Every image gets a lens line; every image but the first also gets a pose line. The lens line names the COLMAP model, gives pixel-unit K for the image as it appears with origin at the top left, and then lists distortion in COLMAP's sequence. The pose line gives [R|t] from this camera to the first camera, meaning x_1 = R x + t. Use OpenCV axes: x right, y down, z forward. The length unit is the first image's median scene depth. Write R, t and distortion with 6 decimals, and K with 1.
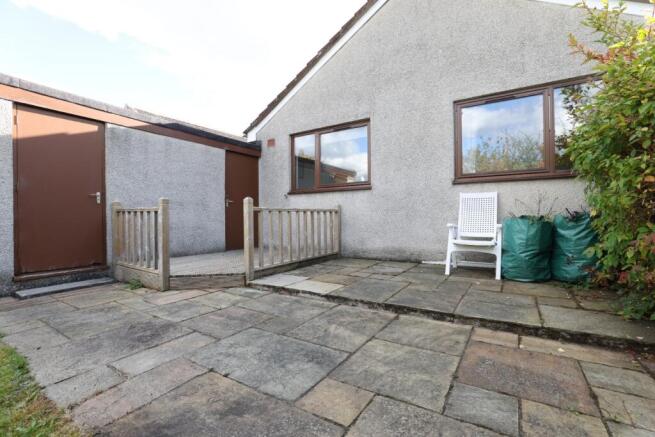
lens RADIAL K [[299.6, 0, 326.5], [0, 299.6, 216.9], [0, 0, 1]] dist [-0.047696, 0.017396]
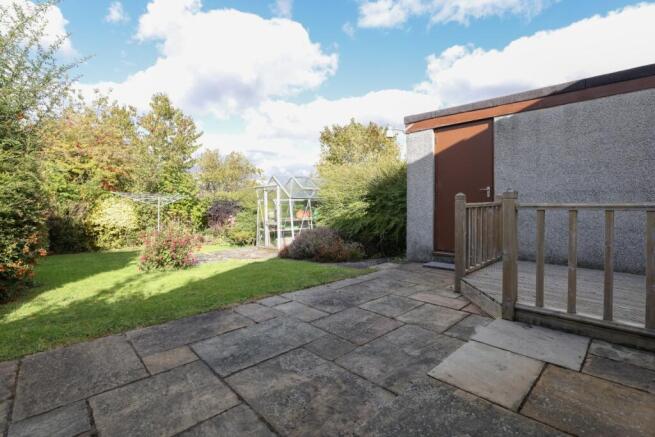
lens RADIAL K [[299.6, 0, 326.5], [0, 299.6, 216.9], [0, 0, 1]] dist [-0.047696, 0.017396]
pose [[-0.239985, 0.054885, -0.969224, 0.739388], [0.012572, 0.998492, 0.053430, -0.077140], [0.970695, 0.000637, -0.240314, 1.300991]]
